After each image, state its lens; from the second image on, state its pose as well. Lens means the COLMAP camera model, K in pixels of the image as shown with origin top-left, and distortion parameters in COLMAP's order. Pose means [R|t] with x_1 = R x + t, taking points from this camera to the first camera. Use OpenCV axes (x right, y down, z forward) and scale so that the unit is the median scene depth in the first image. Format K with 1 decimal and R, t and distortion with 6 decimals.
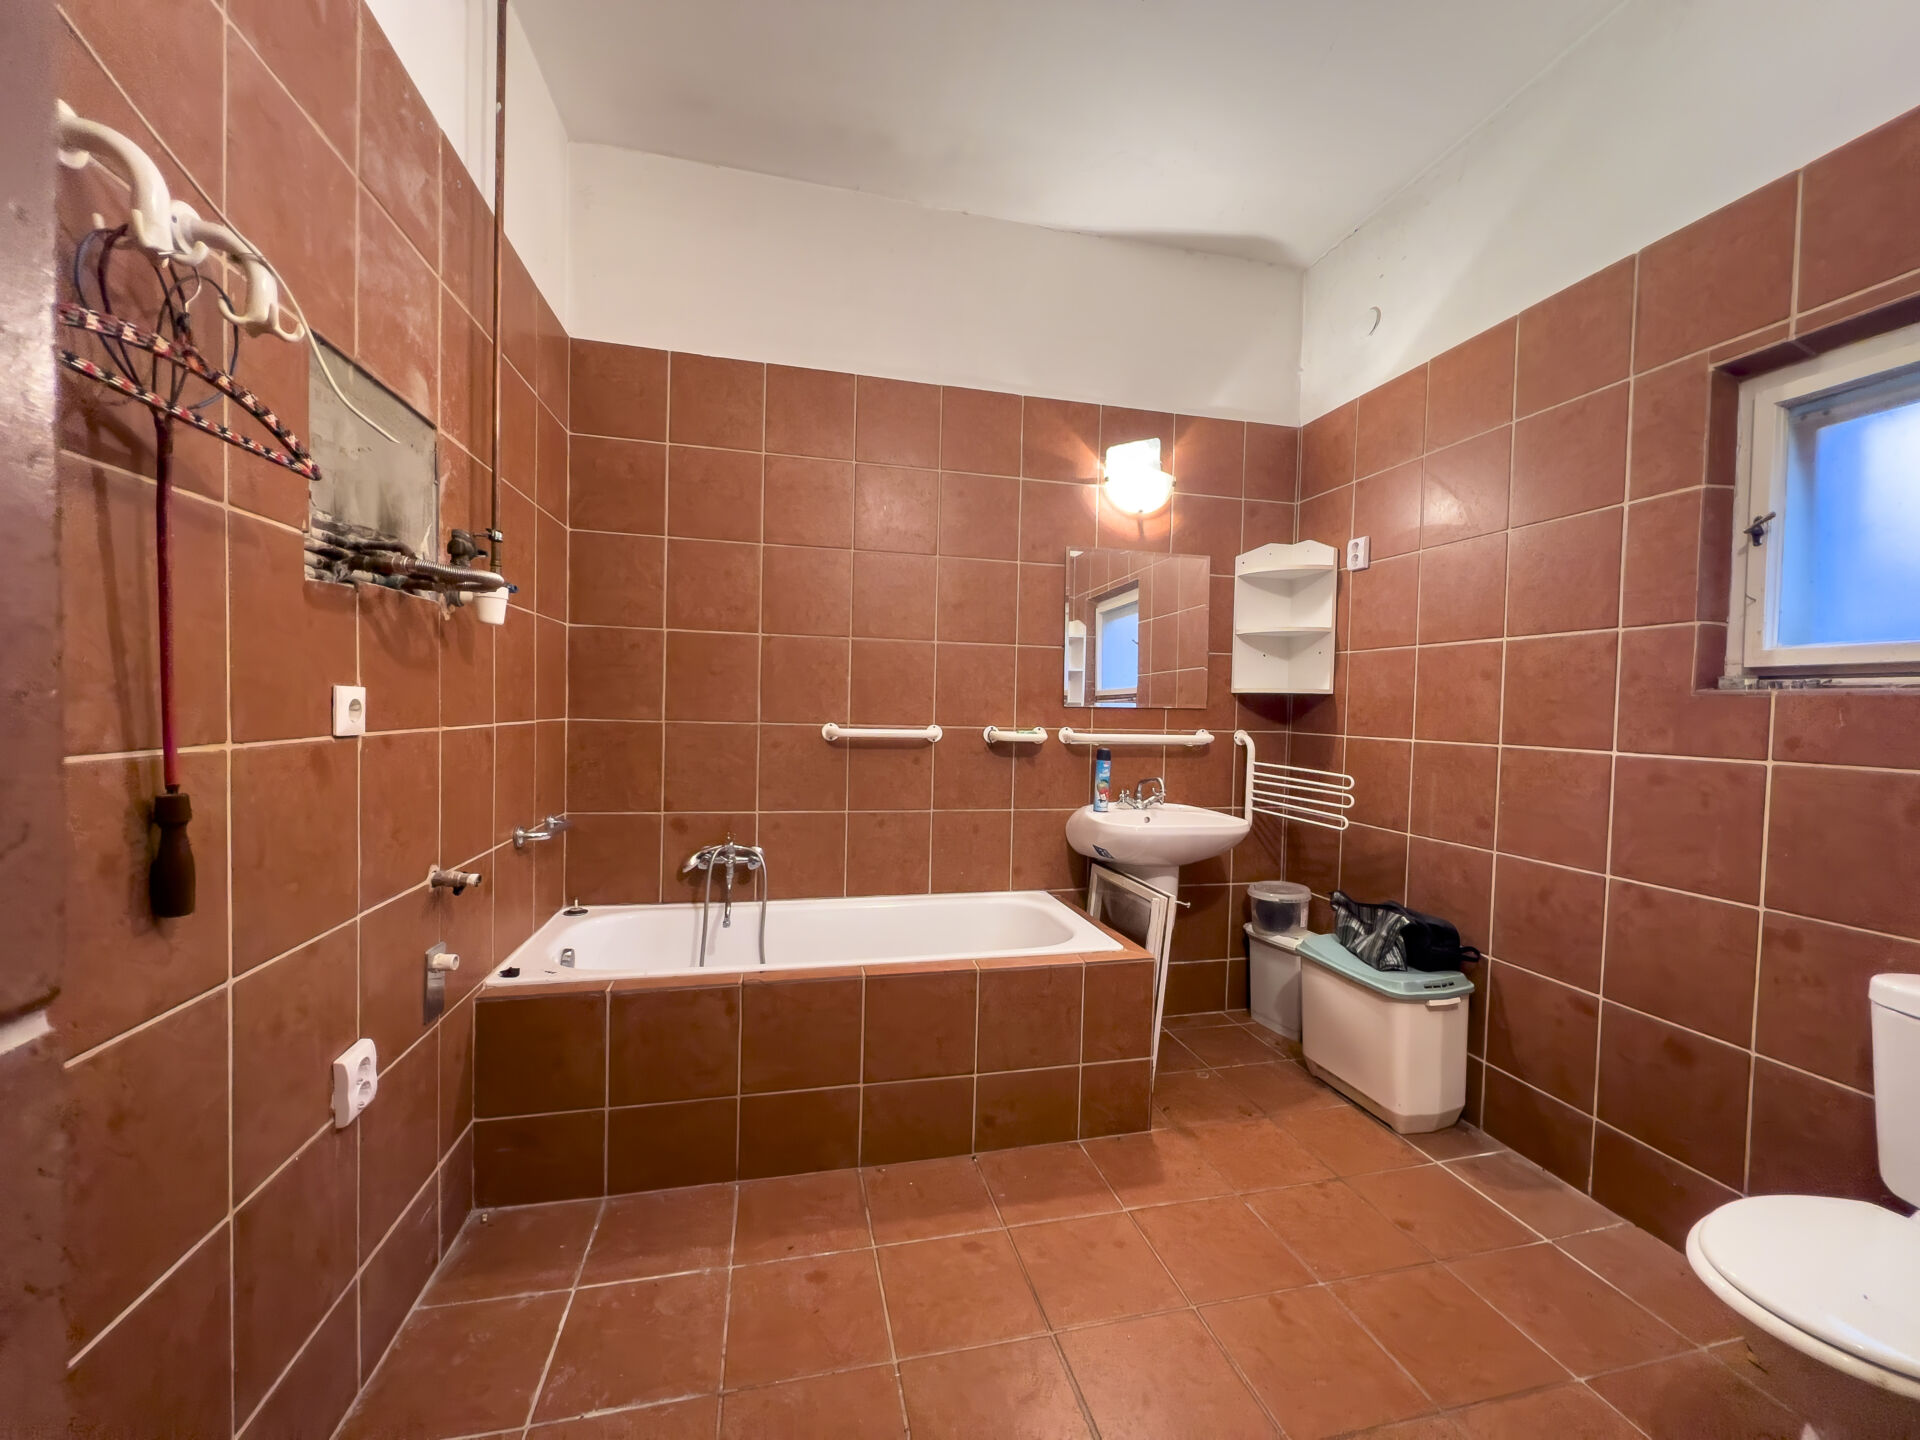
lens RADIAL K [[761.9, 0, 957.8], [0, 761.9, 720.8], [0, 0, 1]] dist [-0.007180, 0.000326]
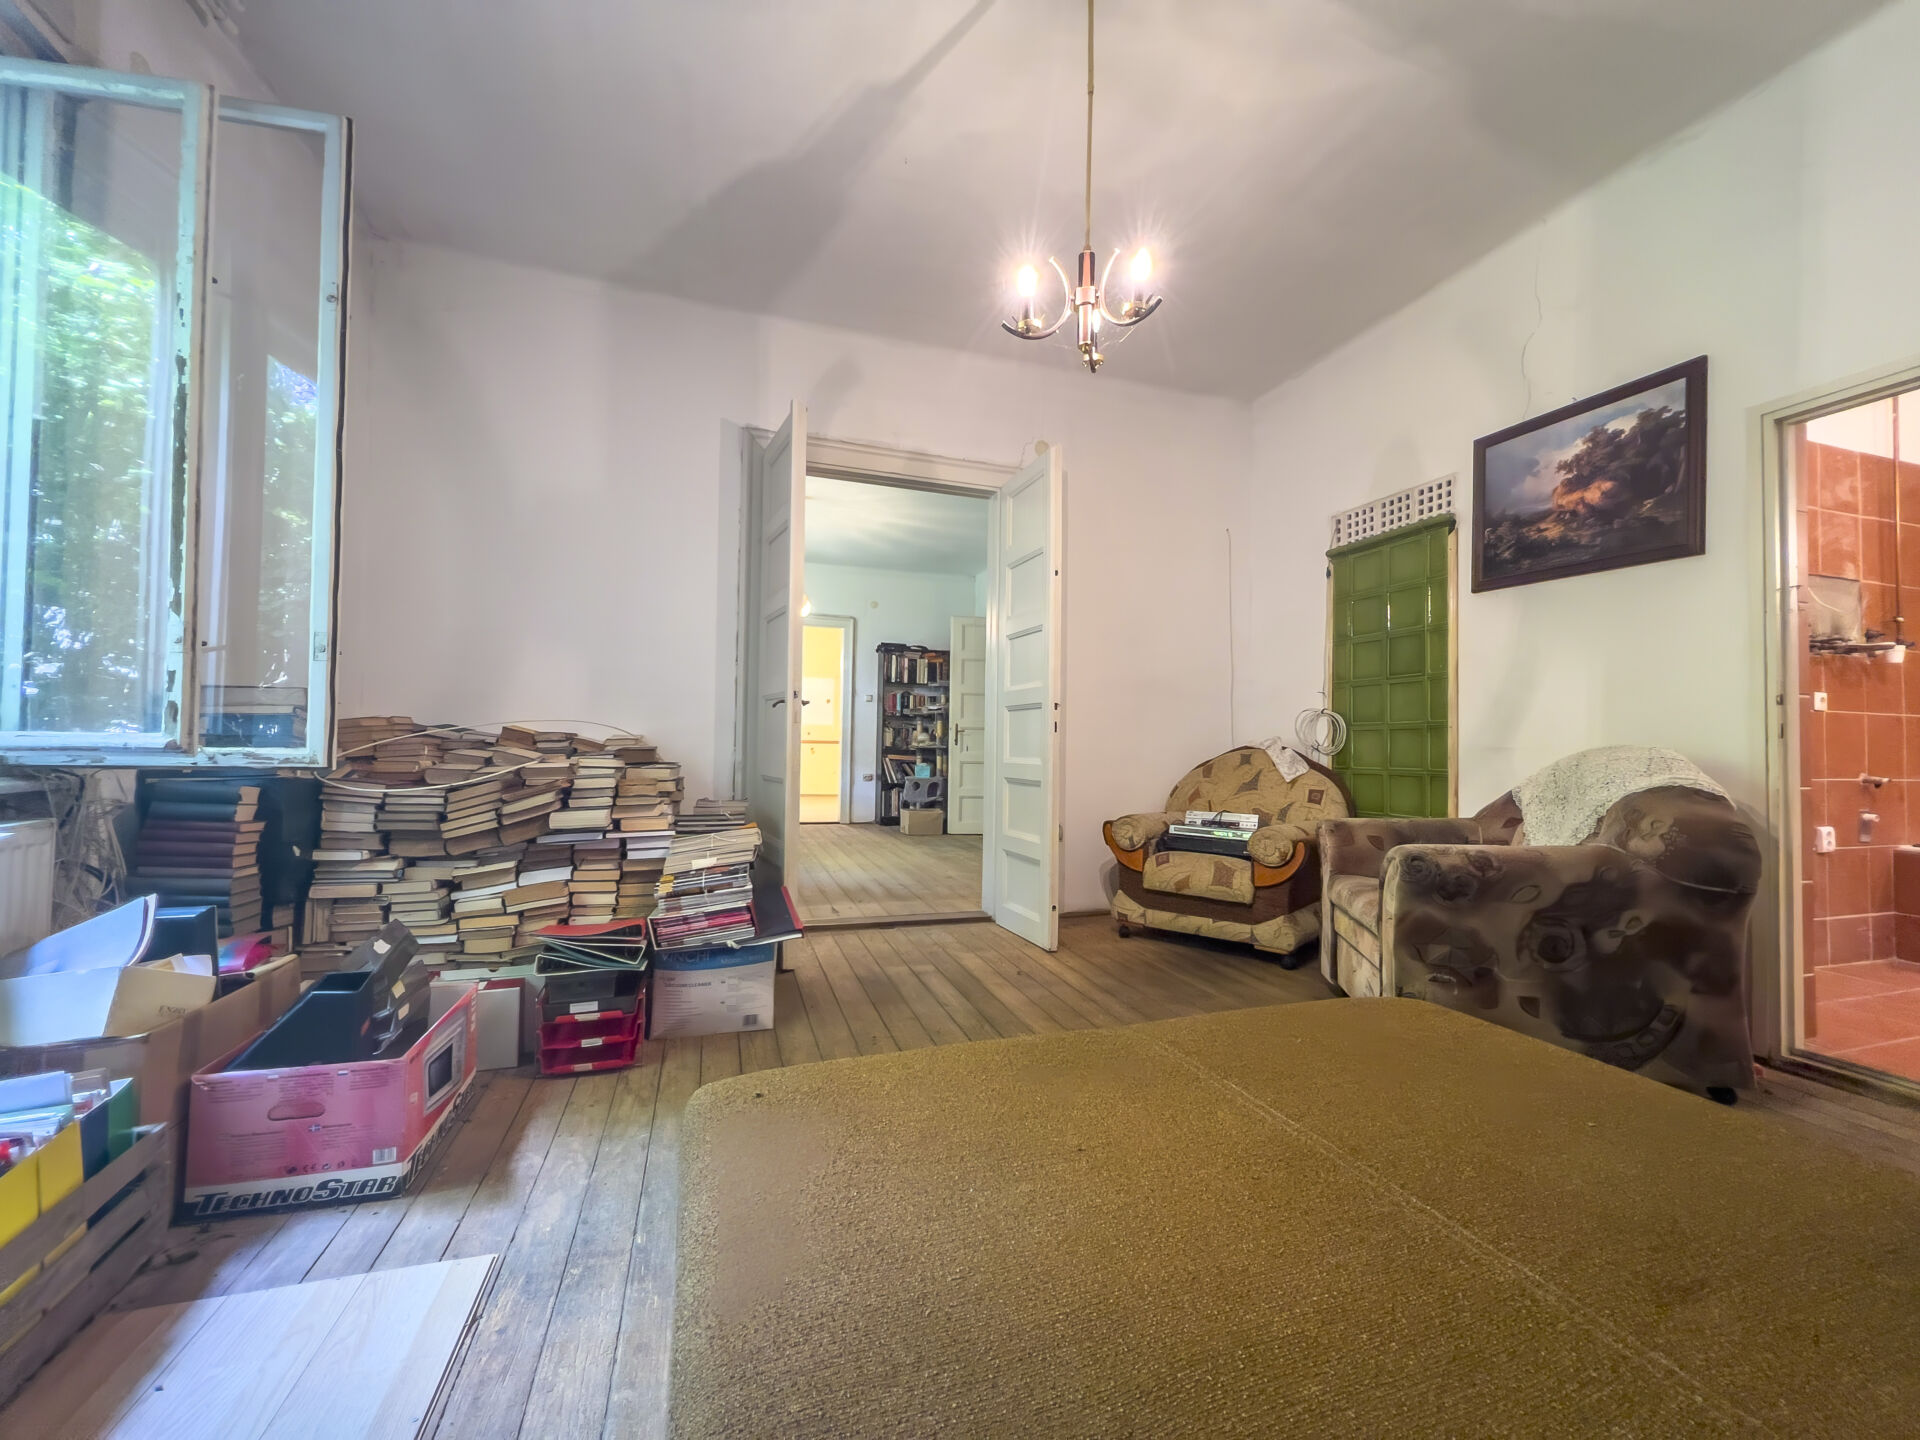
lens RADIAL K [[761.9, 0, 953.7], [0, 761.9, 724.9], [0, 0, 1]] dist [-0.007180, 0.000326]
pose [[0.078544, -0.049026, -0.995704, 1.358898], [-0.040563, 0.997806, -0.052329, 0.278857], [0.996085, 0.044499, 0.076383, -1.899148]]
